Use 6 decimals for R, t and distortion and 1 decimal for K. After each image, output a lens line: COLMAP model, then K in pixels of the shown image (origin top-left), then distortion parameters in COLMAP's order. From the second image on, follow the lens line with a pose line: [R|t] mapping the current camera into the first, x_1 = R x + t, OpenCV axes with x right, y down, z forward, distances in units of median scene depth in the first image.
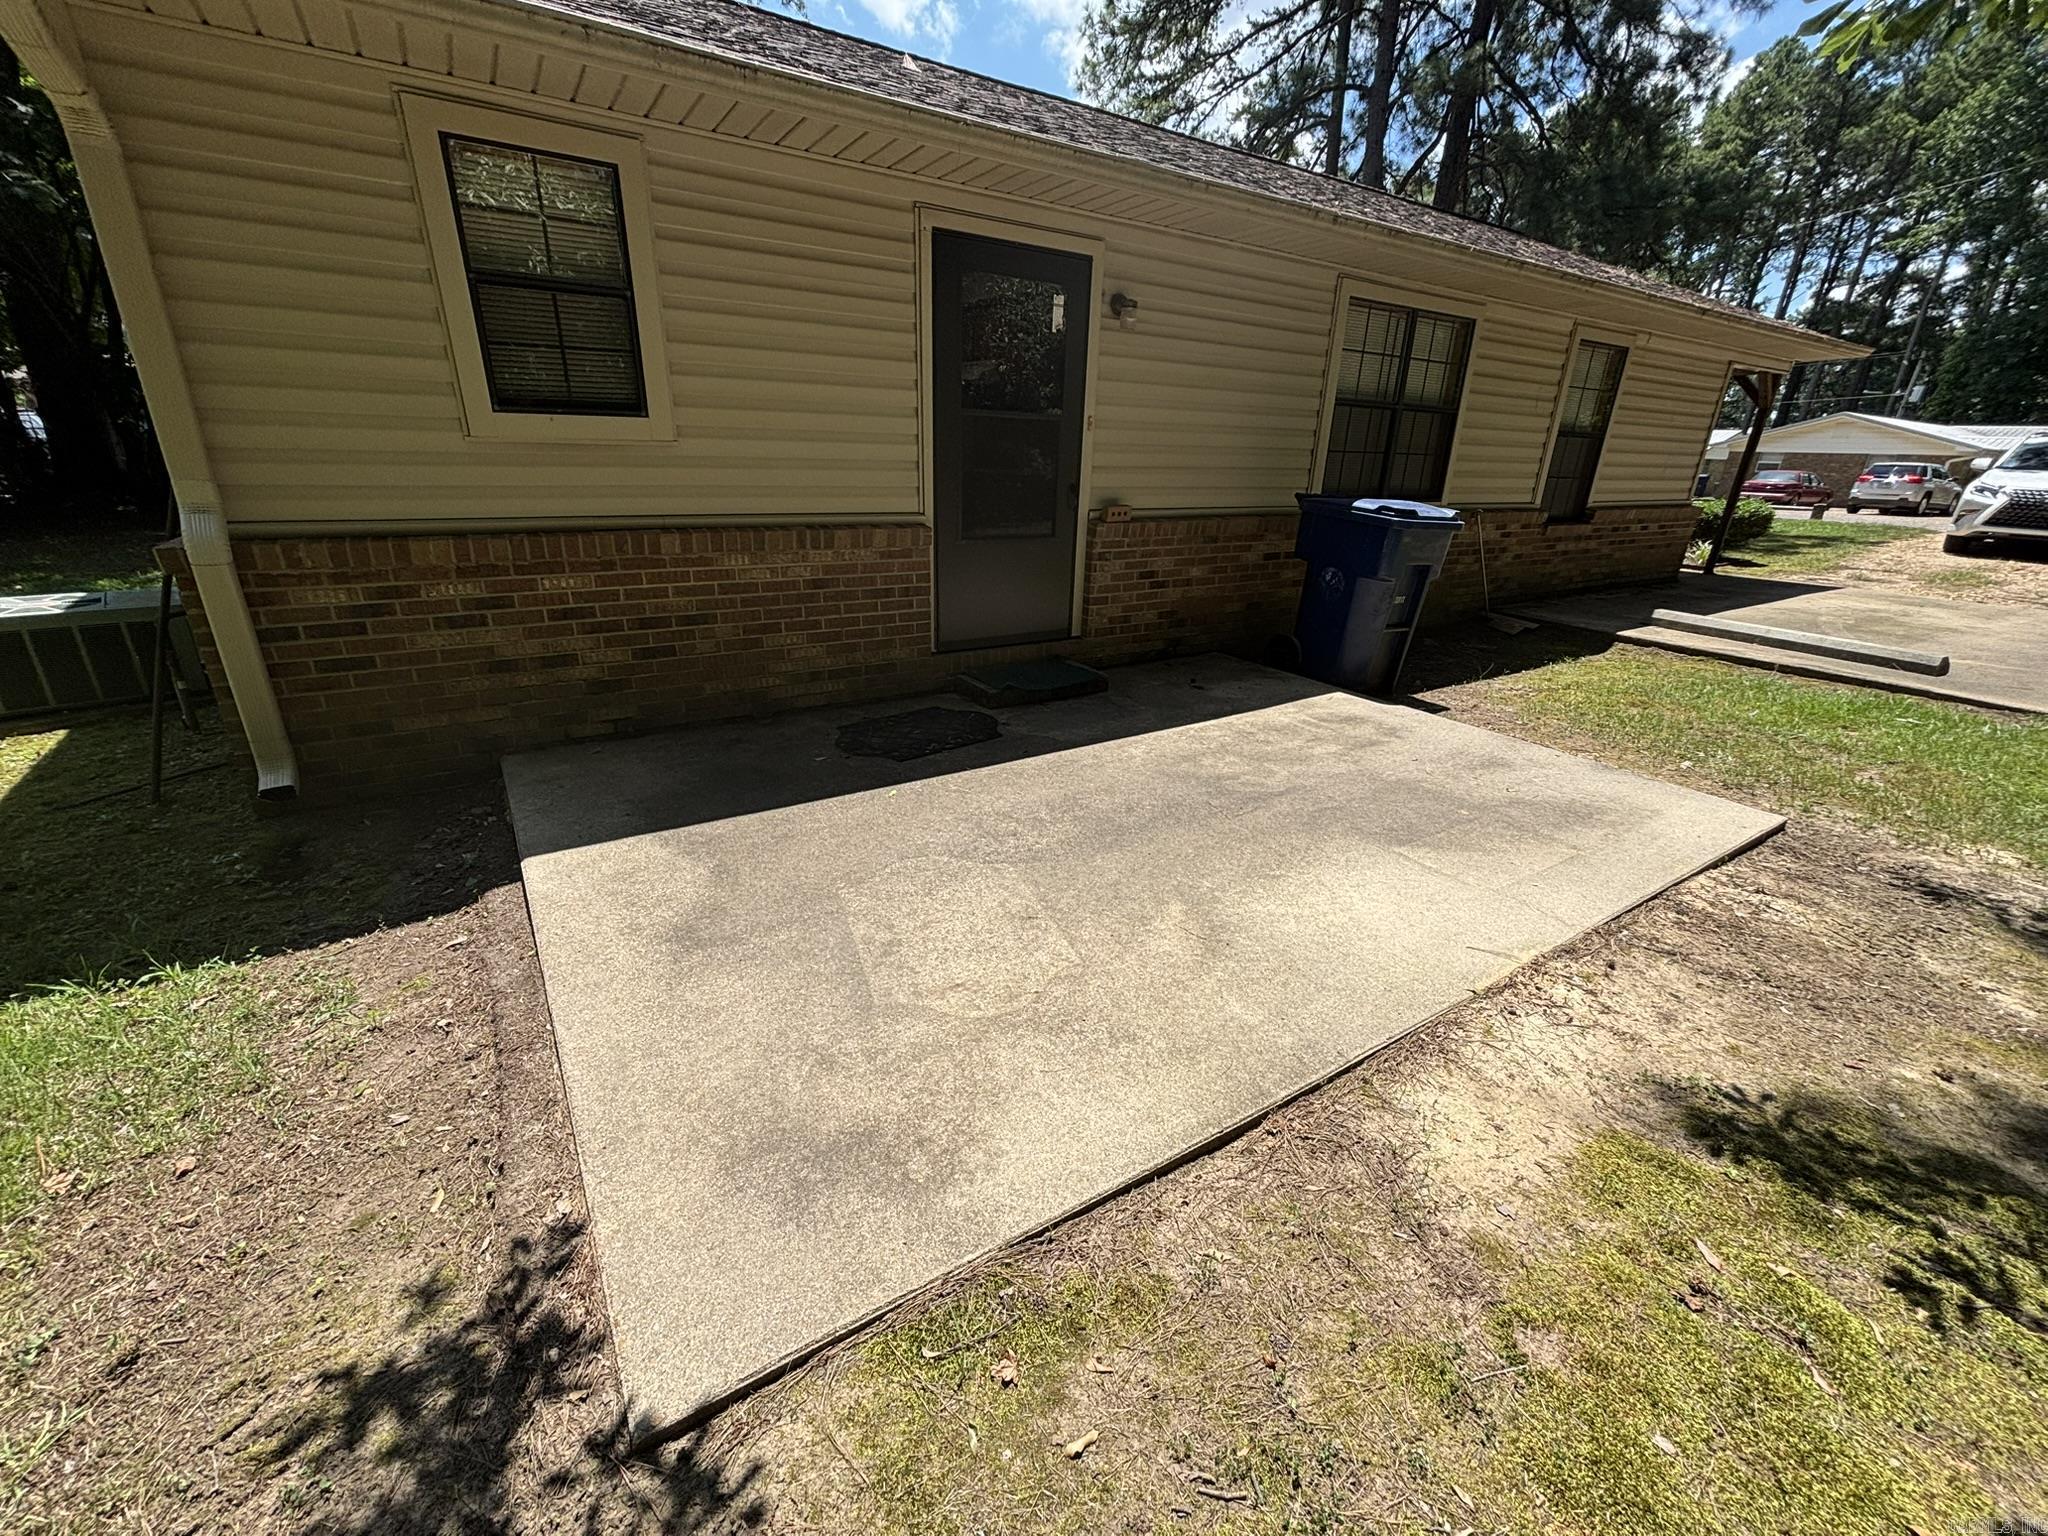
lens RADIAL K [[815.0, 0, 1025.6], [0, 815.0, 763.6], [0, 0, 1]] dist [0.001707, -0.000182]
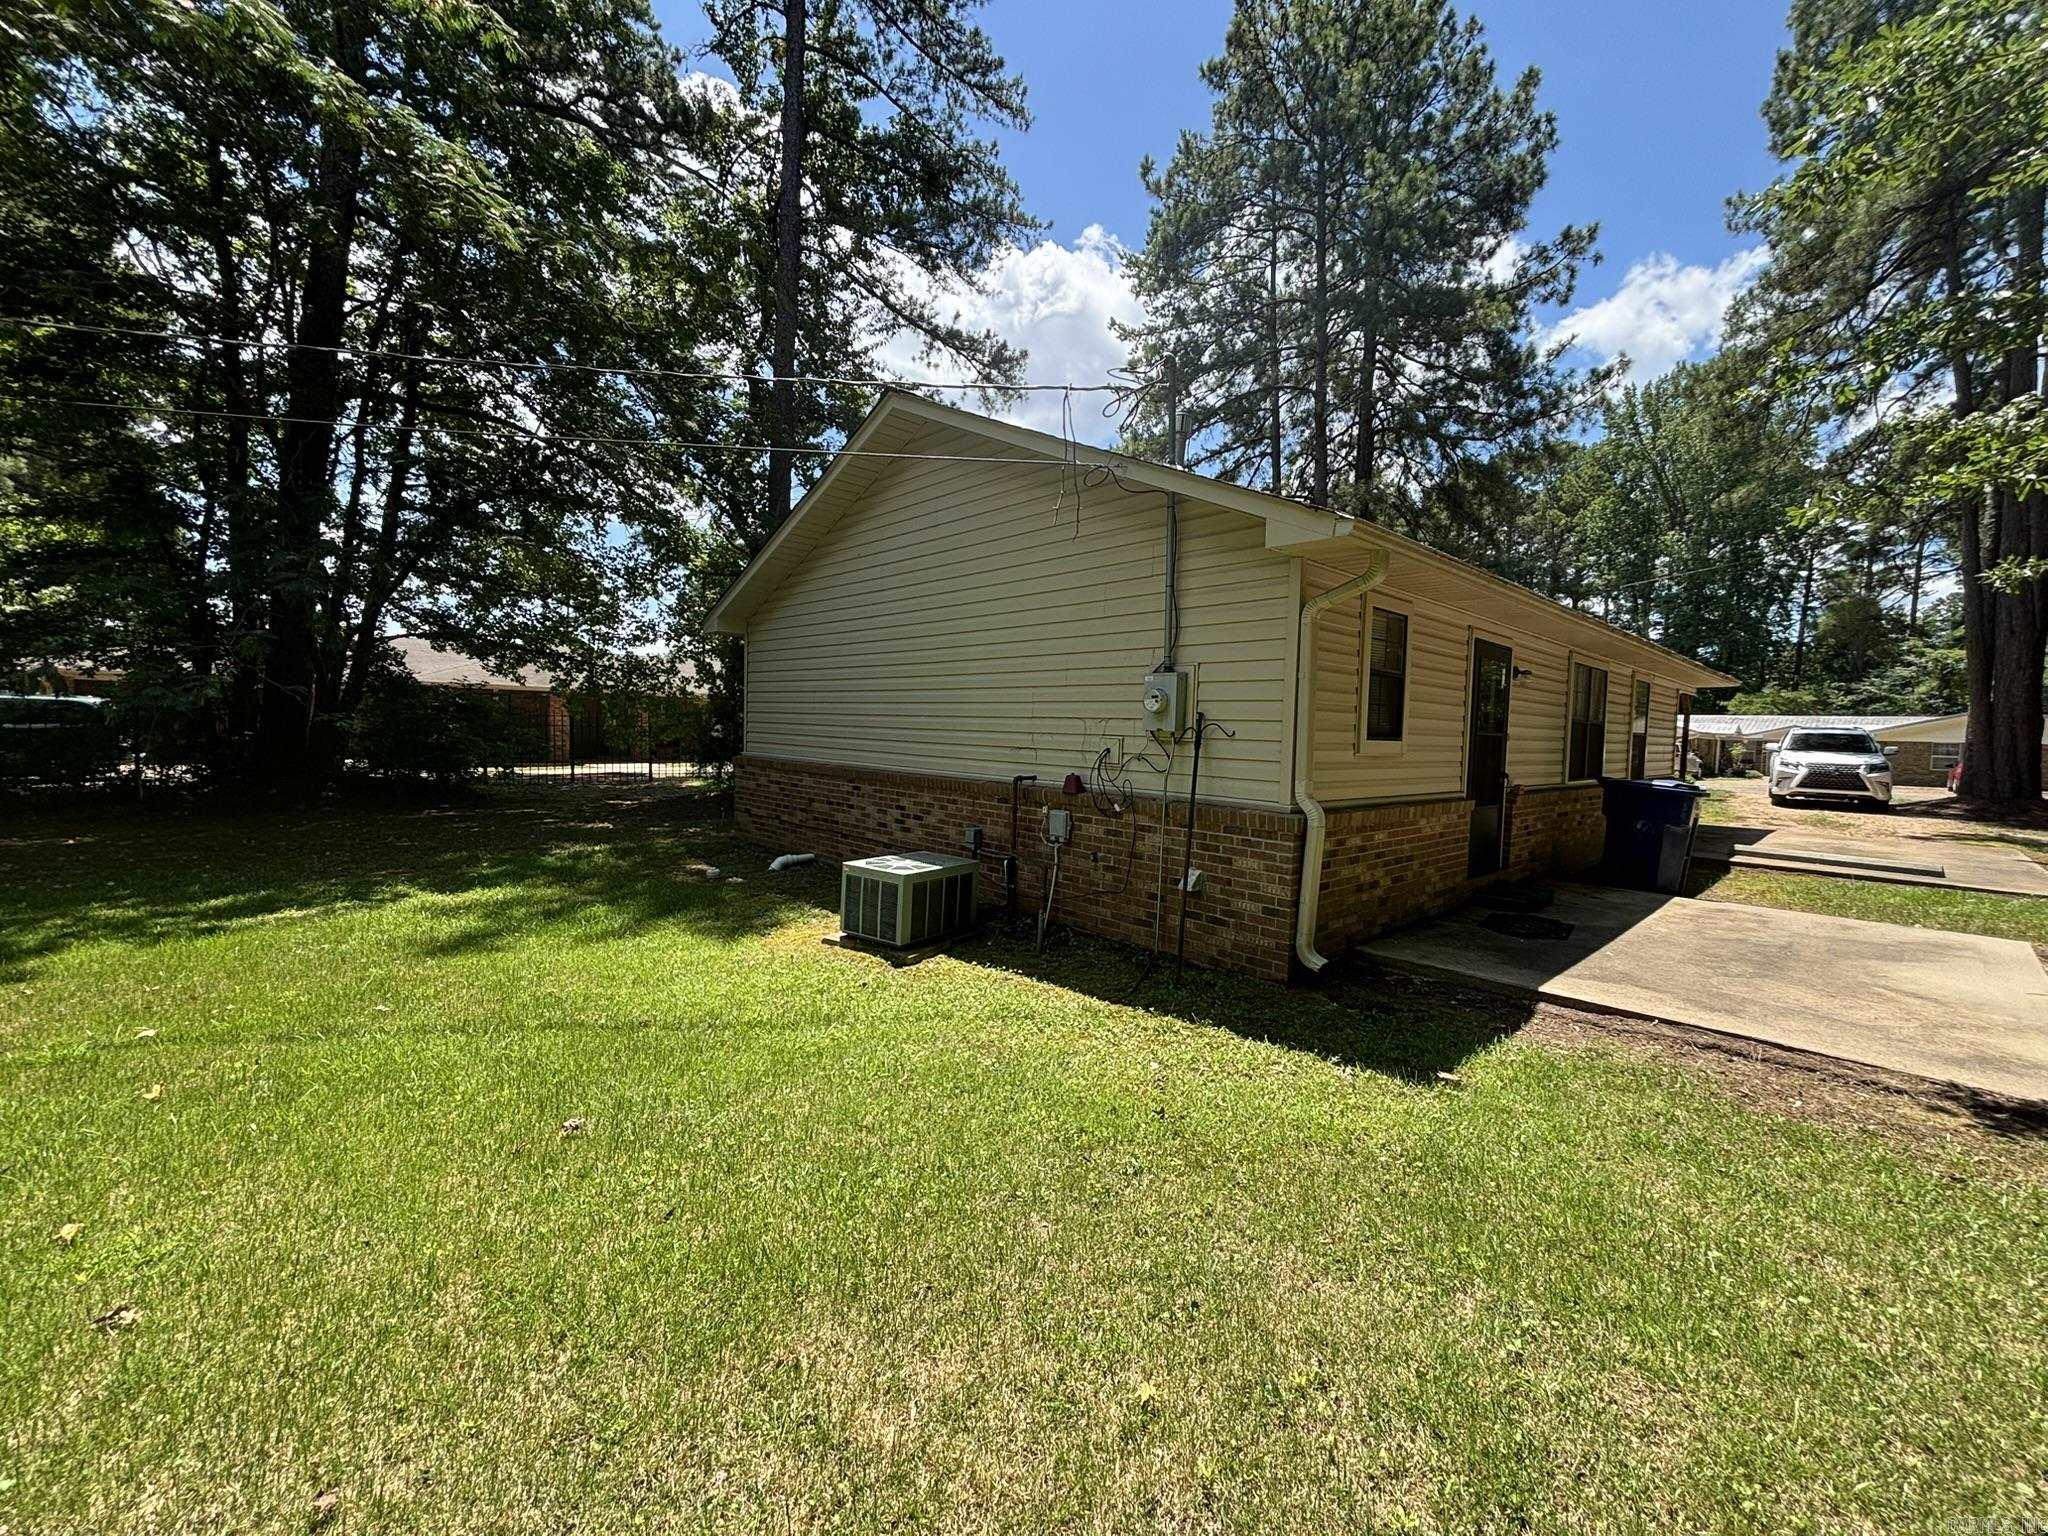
lens RADIAL K [[815.0, 0, 1025.6], [0, 815.0, 763.6], [0, 0, 1]] dist [0.001707, -0.000182]
pose [[0.983236, -0.006815, 0.182211, -0.554507], [0.064210, 0.948232, -0.311019, 0.037427], [-0.170659, 0.317505, 0.932773, -0.161399]]
